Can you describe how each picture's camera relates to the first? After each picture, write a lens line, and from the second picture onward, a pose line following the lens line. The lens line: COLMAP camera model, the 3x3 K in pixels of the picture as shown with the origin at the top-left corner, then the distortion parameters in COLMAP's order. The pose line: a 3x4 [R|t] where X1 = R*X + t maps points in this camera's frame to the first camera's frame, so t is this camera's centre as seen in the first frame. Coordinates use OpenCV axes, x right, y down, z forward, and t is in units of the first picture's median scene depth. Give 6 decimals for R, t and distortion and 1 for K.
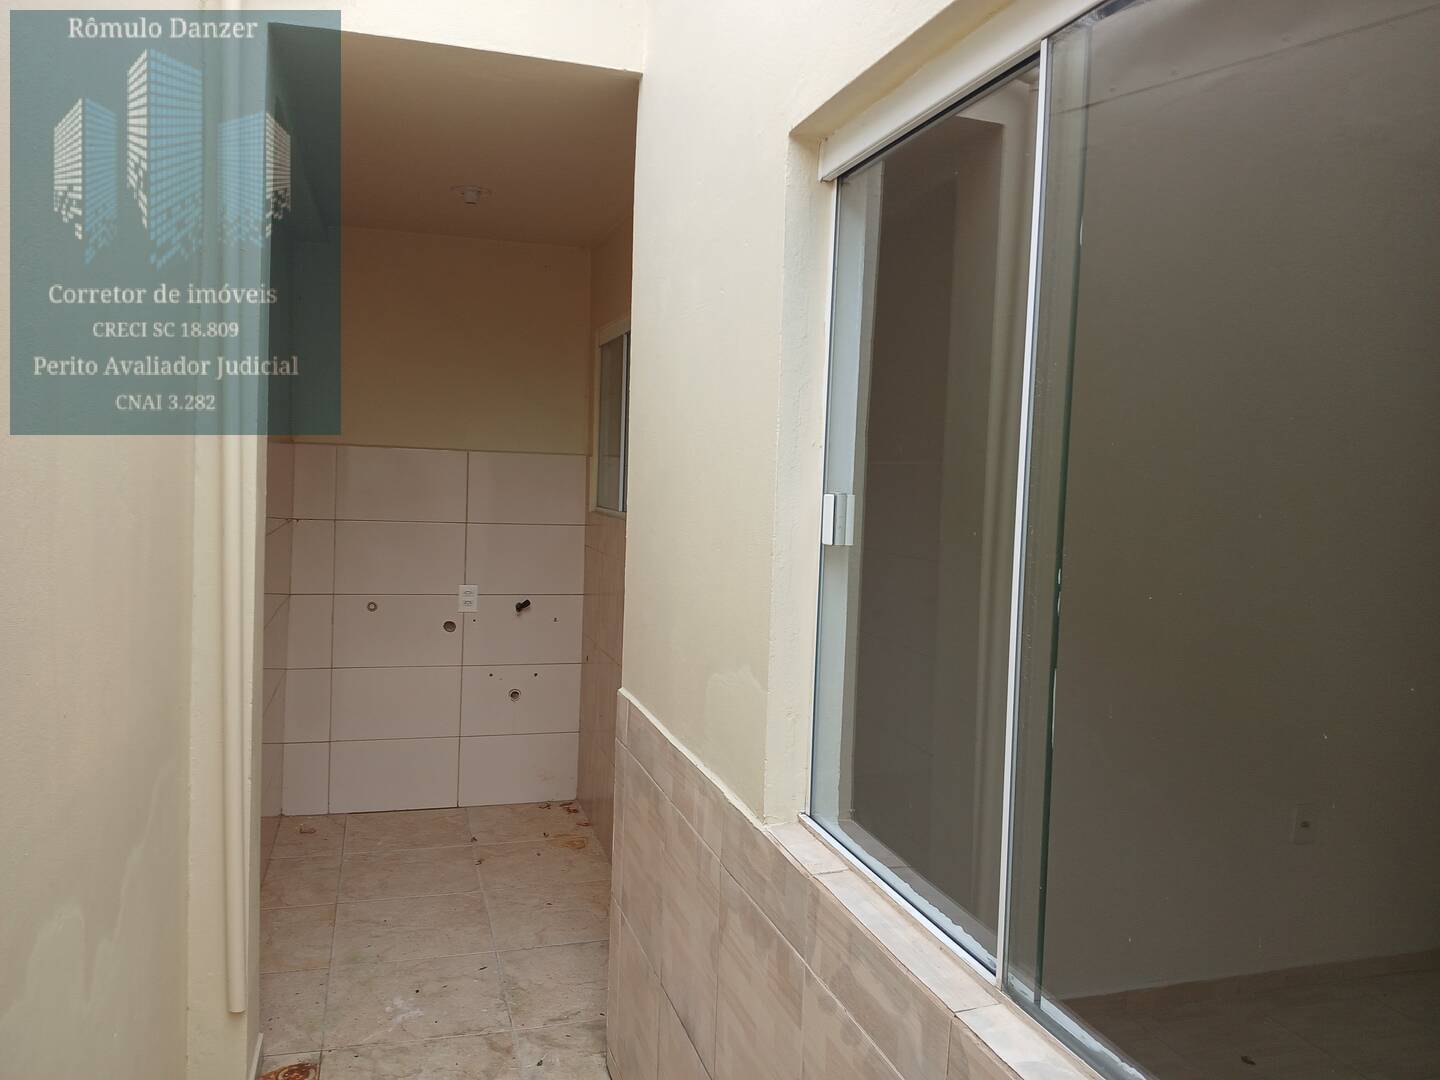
lens RADIAL K [[1096.7, 0, 721.5], [0, 1096.7, 537.8], [0, 0, 1]] dist [0.016794, -0.026364]
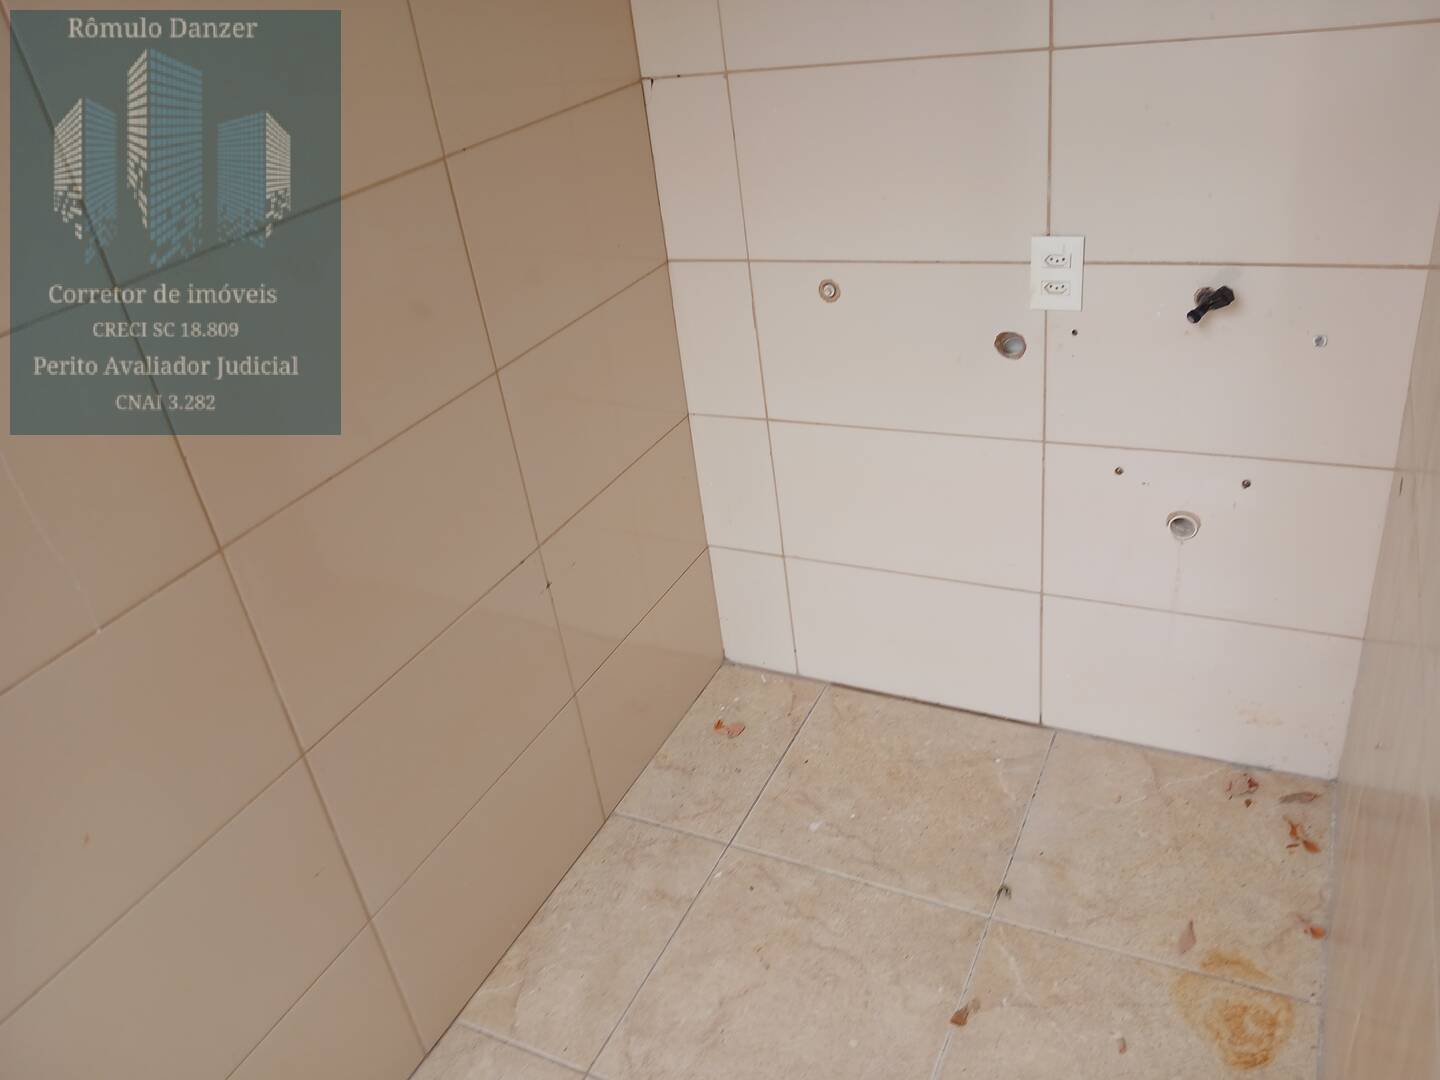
lens RADIAL K [[1096.7, 0, 734.0], [0, 1096.7, 543.4], [0, 0, 1]] dist [0.016794, -0.026364]
pose [[0.713791, 0.226310, -0.662787, -0.046627], [0.125196, 0.889879, 0.438681, -0.038113], [0.689078, -0.396104, 0.606855, 0.673146]]
